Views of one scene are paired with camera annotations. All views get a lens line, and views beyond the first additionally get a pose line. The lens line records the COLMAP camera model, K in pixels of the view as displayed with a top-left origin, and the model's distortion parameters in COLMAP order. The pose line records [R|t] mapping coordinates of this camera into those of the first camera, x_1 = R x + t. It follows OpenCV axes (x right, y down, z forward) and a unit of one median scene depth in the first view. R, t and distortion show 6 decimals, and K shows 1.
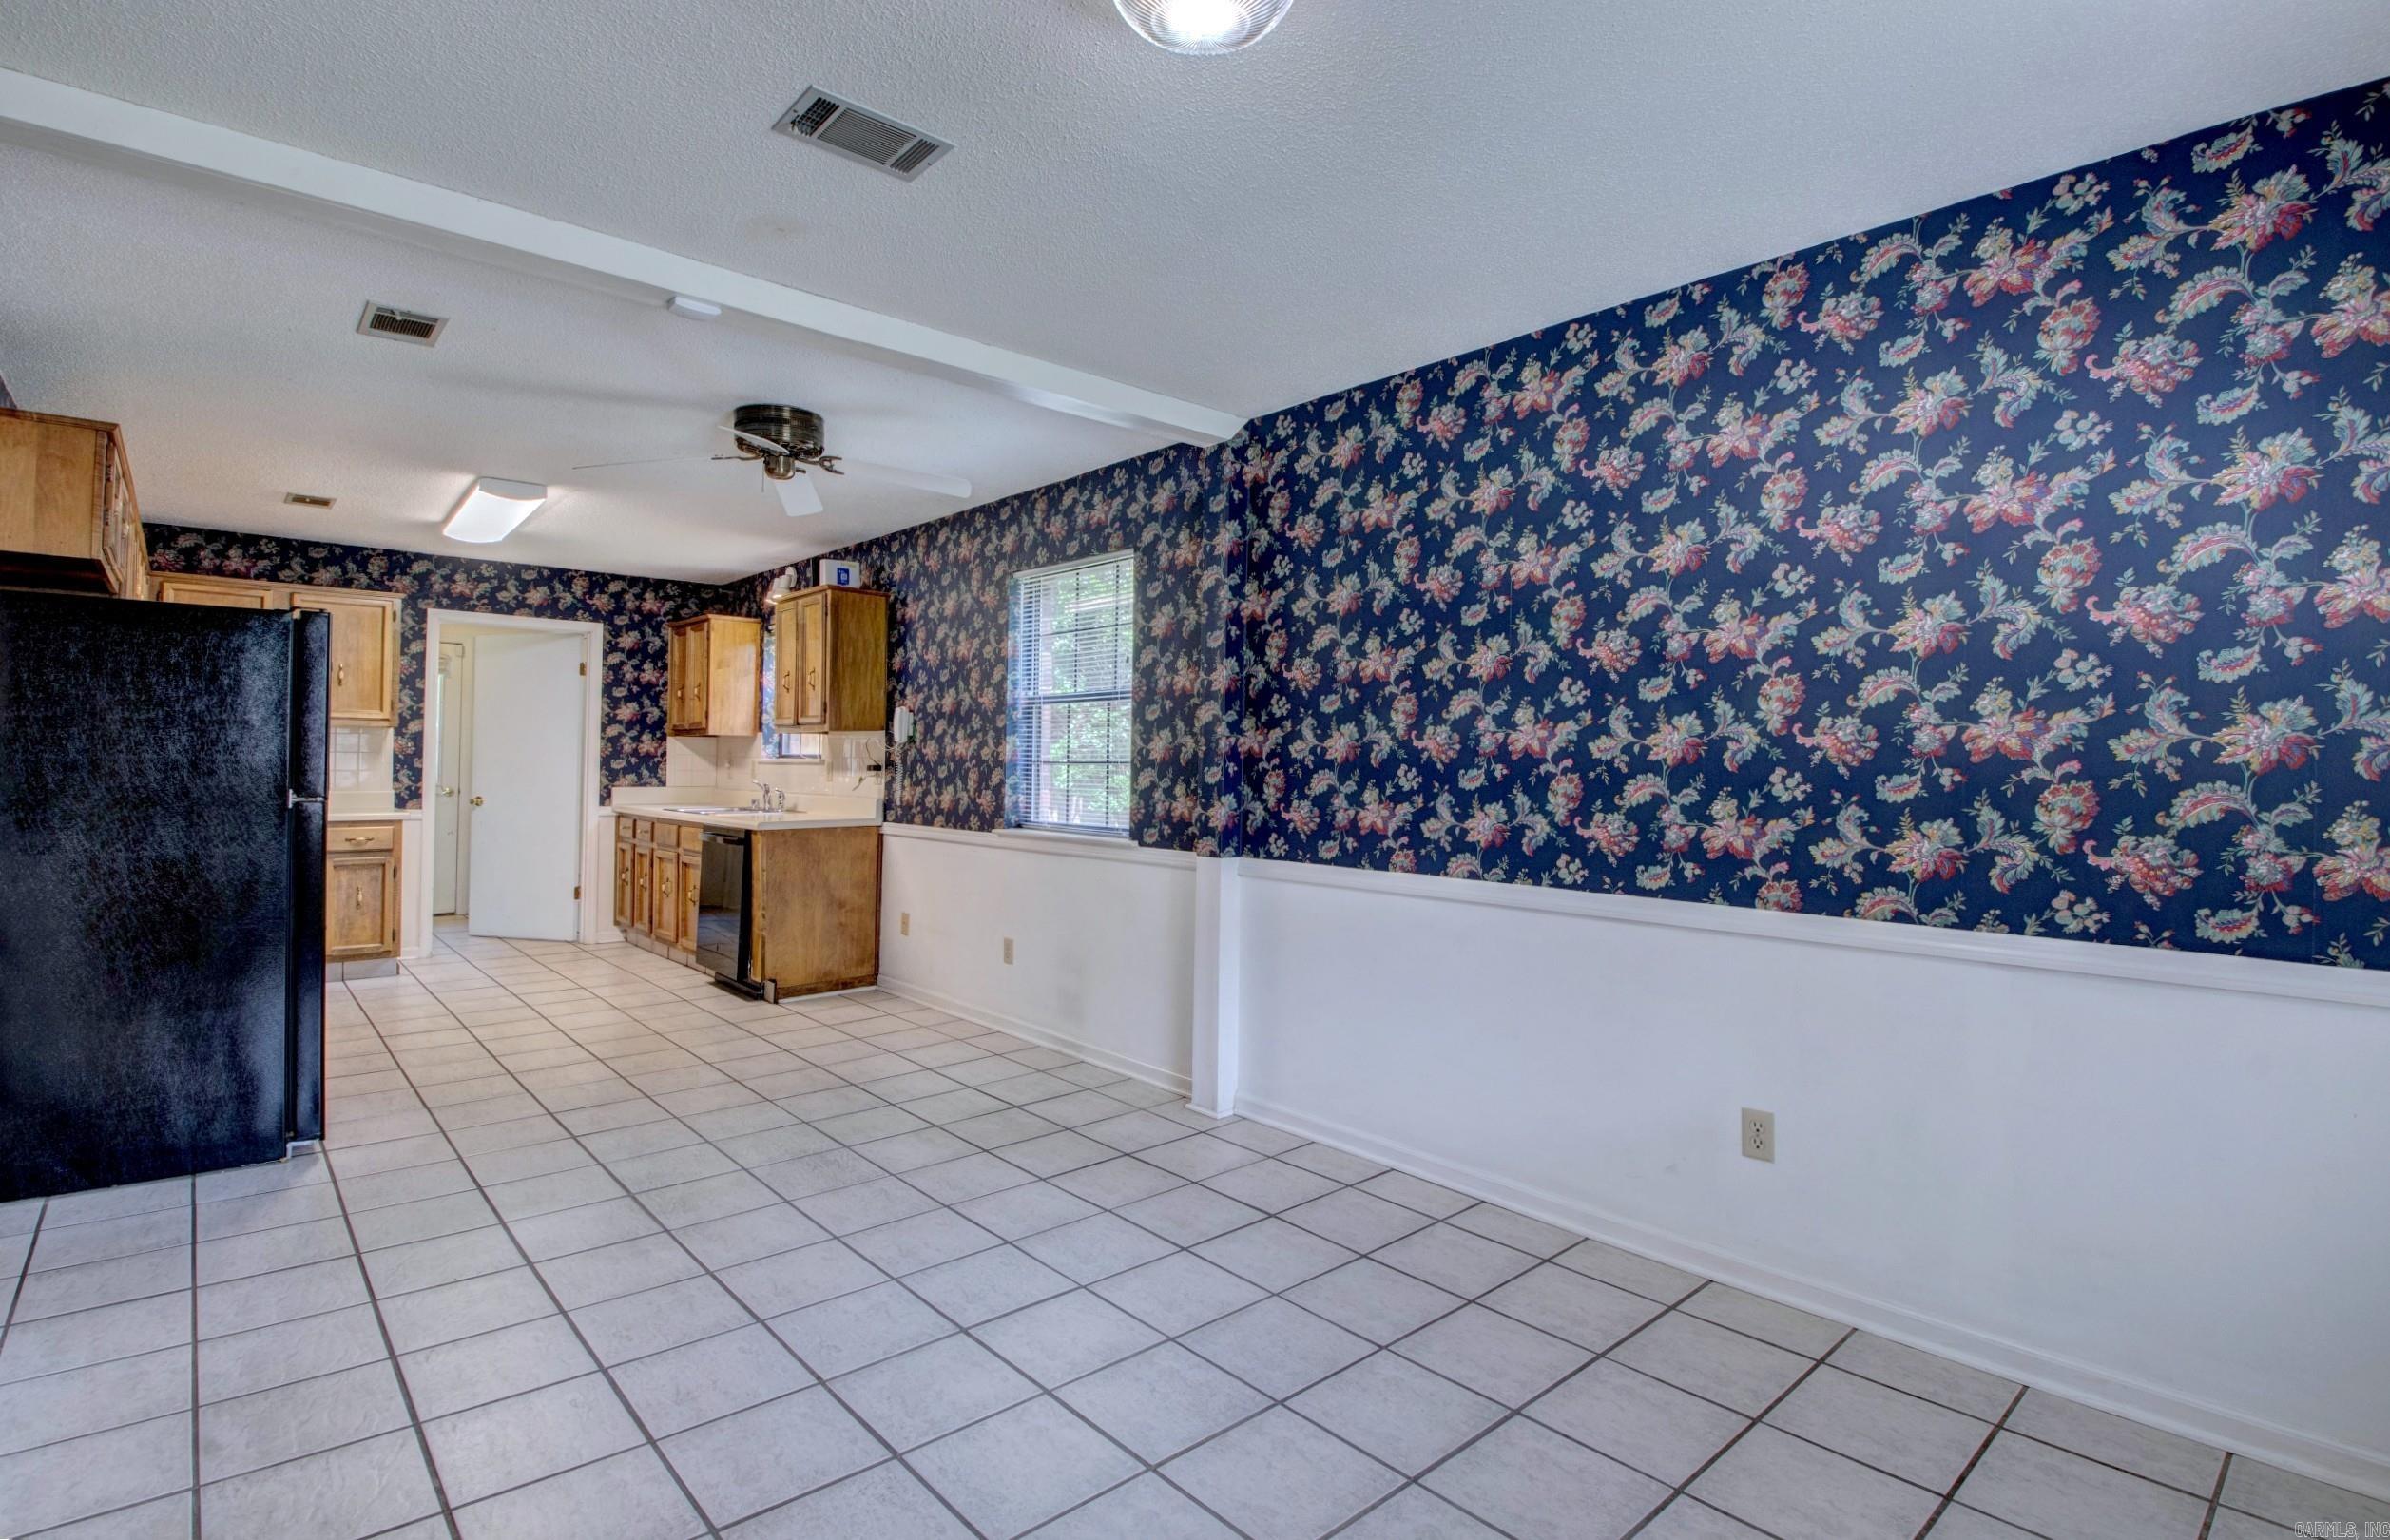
lens RADIAL K [[1128.0, 0, 1203.4], [0, 1128.0, 759.2], [0, 0, 1]] dist [0.007687, -0.021374]
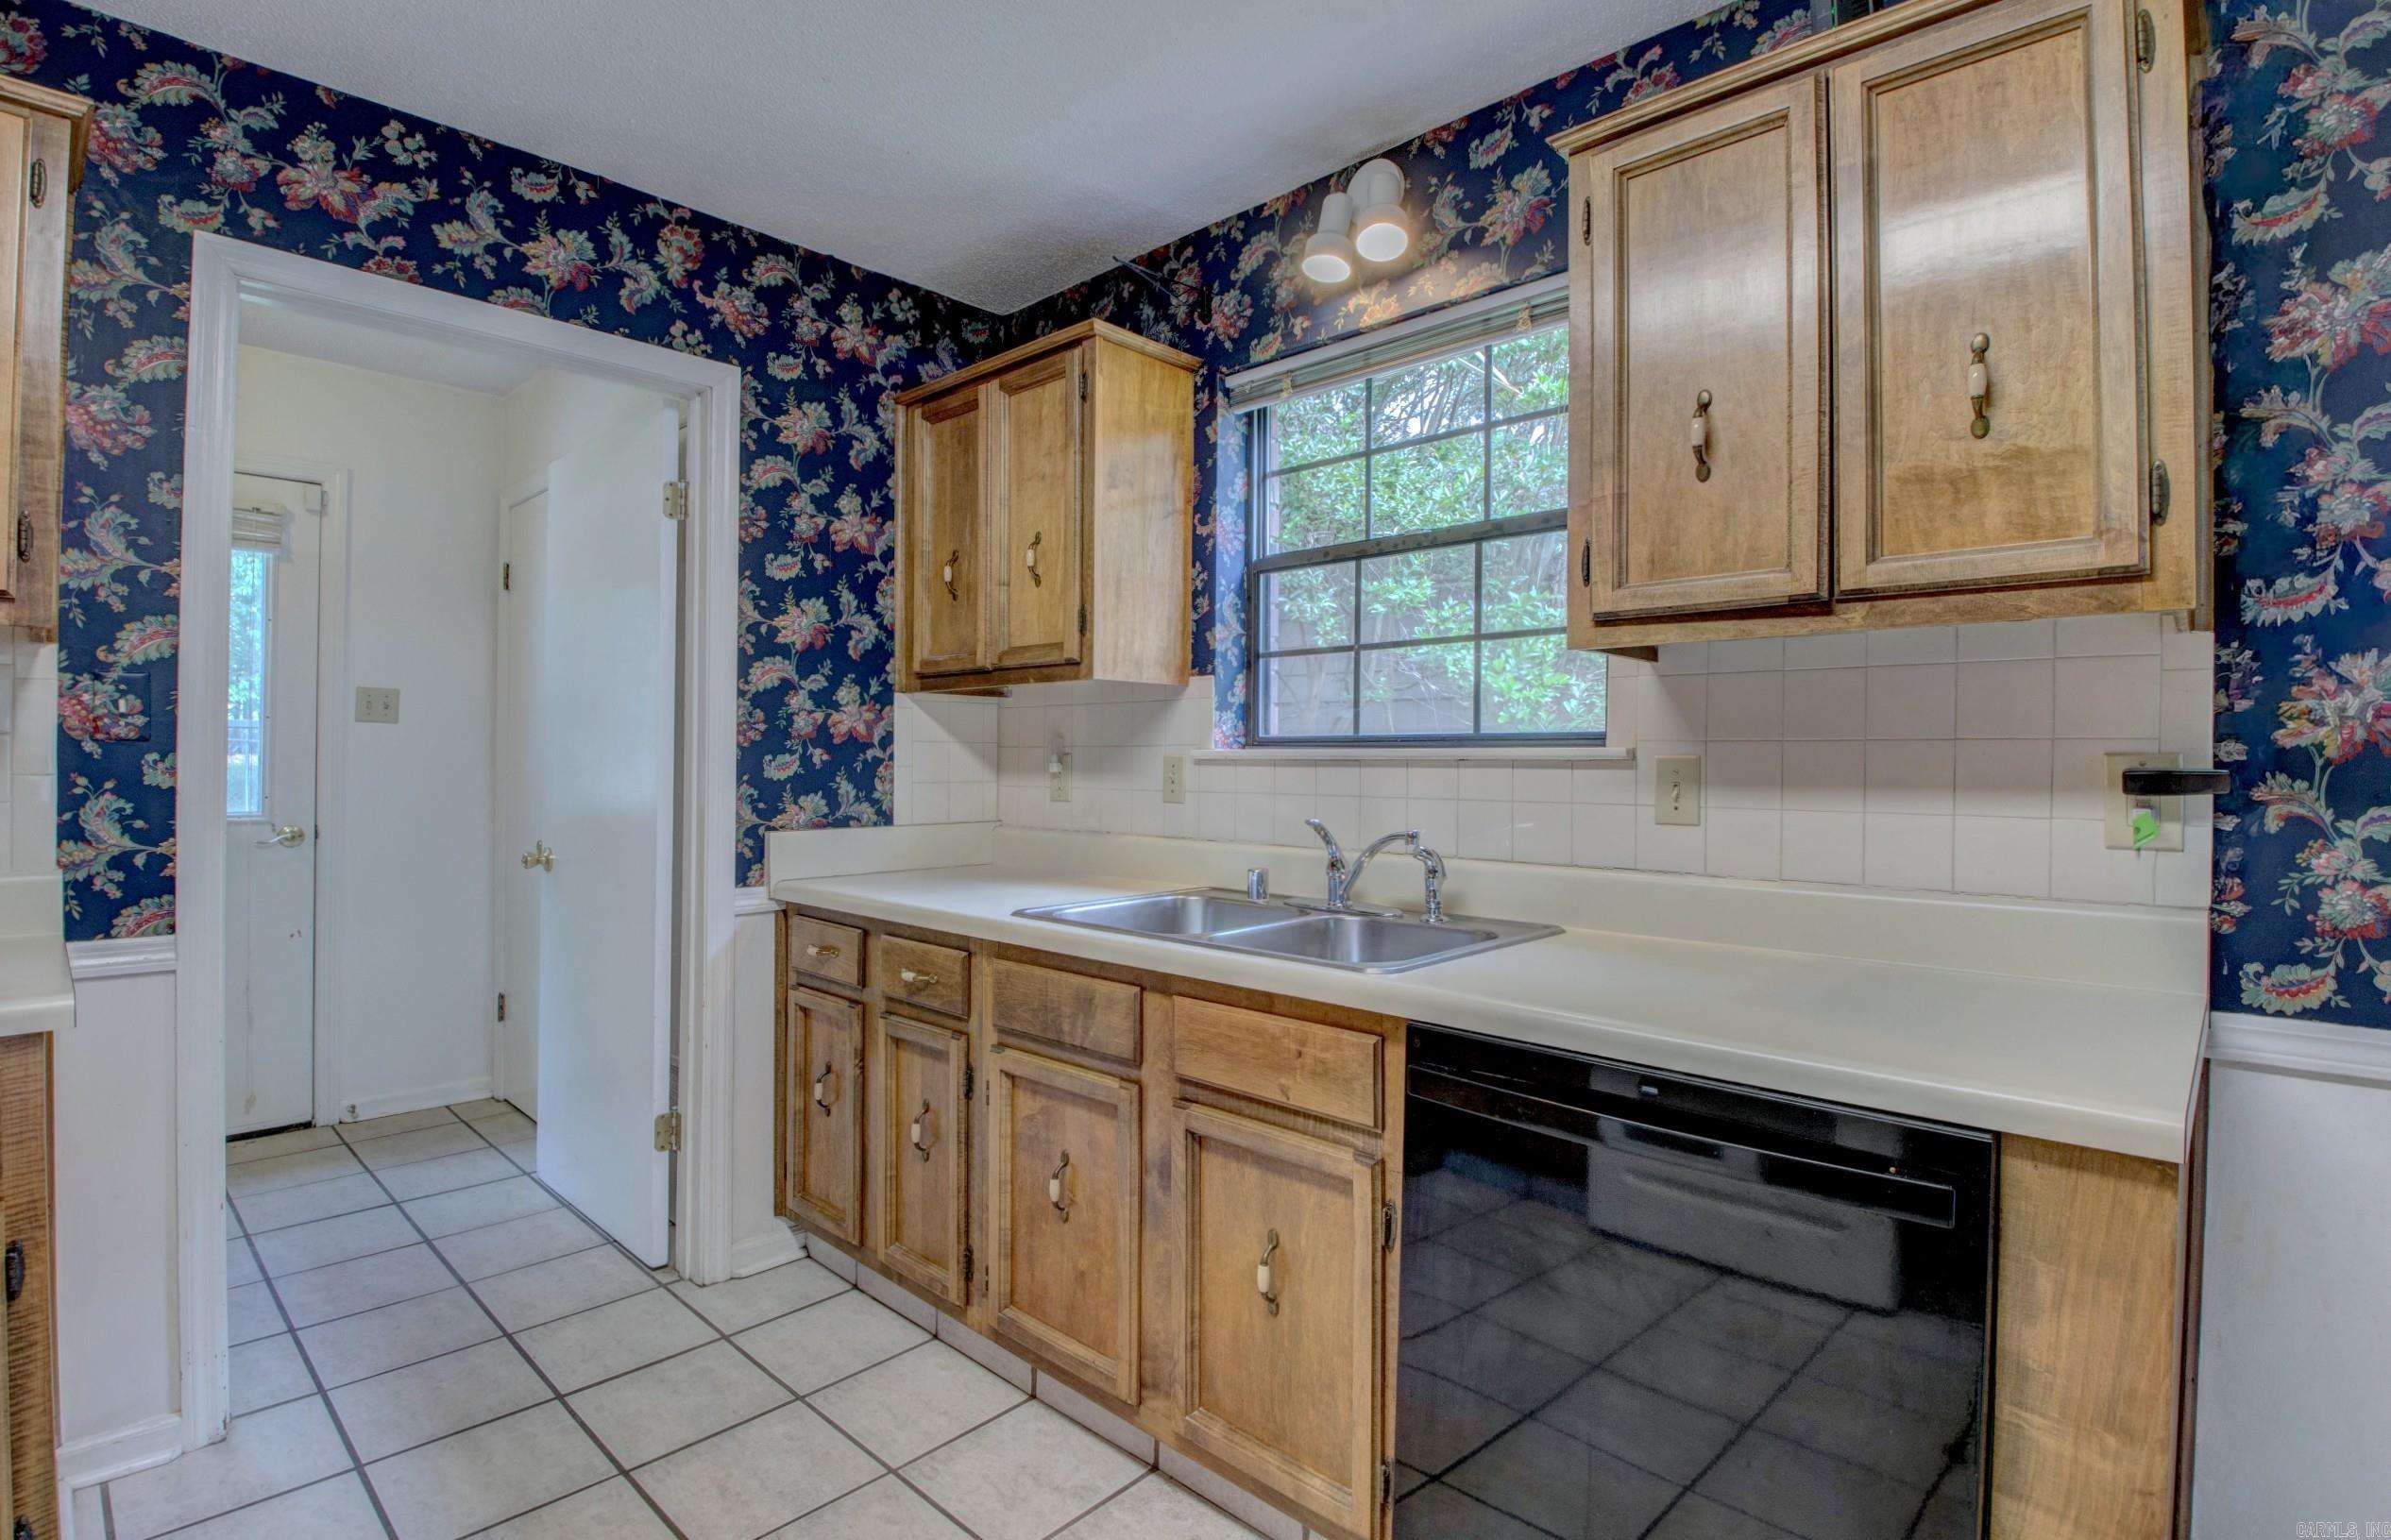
lens RADIAL K [[1128.4, 0, 1206.7], [0, 1128.4, 759.9], [0, 0, 1]] dist [0.007687, -0.021374]
pose [[0.996721, -0.007122, 0.080603, -0.515404], [0.006605, 0.999956, 0.006673, 0.000484], [-0.080647, -0.006119, 0.996724, 0.788116]]
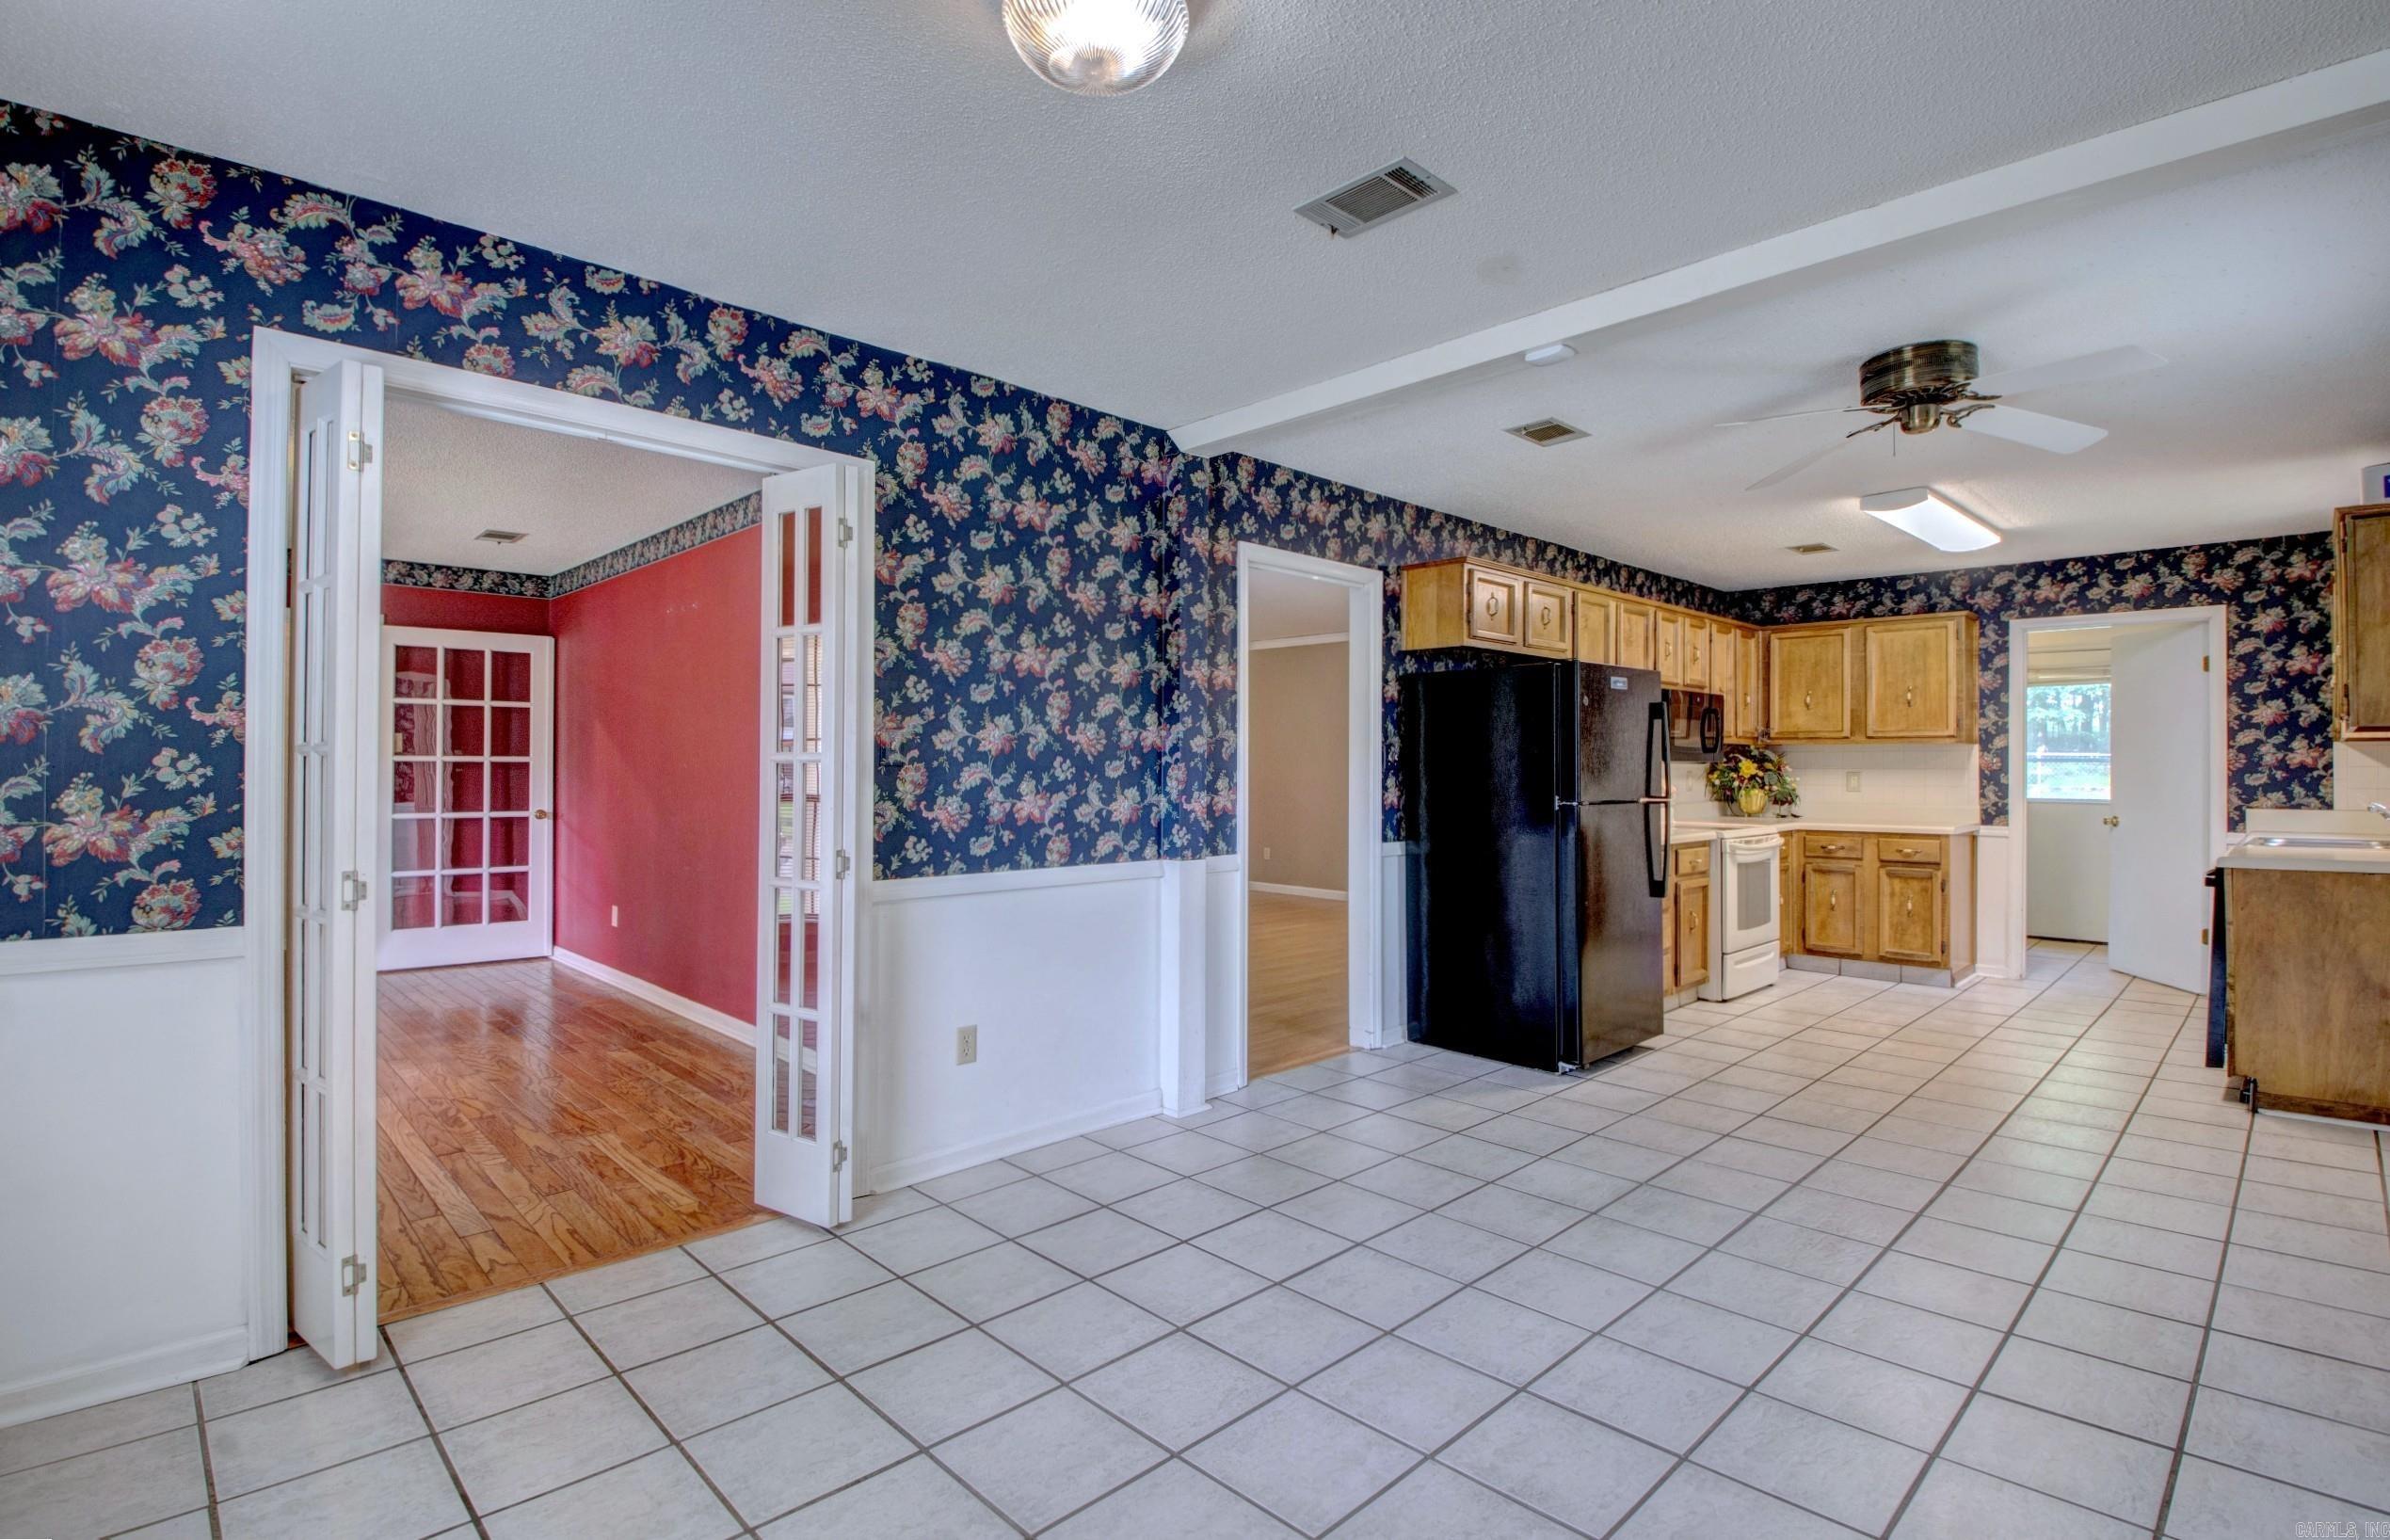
lens RADIAL K [[1128.0, 0, 1187.2], [0, 1128.0, 752.2], [0, 0, 1]] dist [0.007687, -0.021374]
pose [[0.043420, -0.027940, -0.998666, 0.282050], [0.002019, 0.999609, -0.027879, 0.006753], [0.999055, -0.000806, 0.043460, 0.278907]]
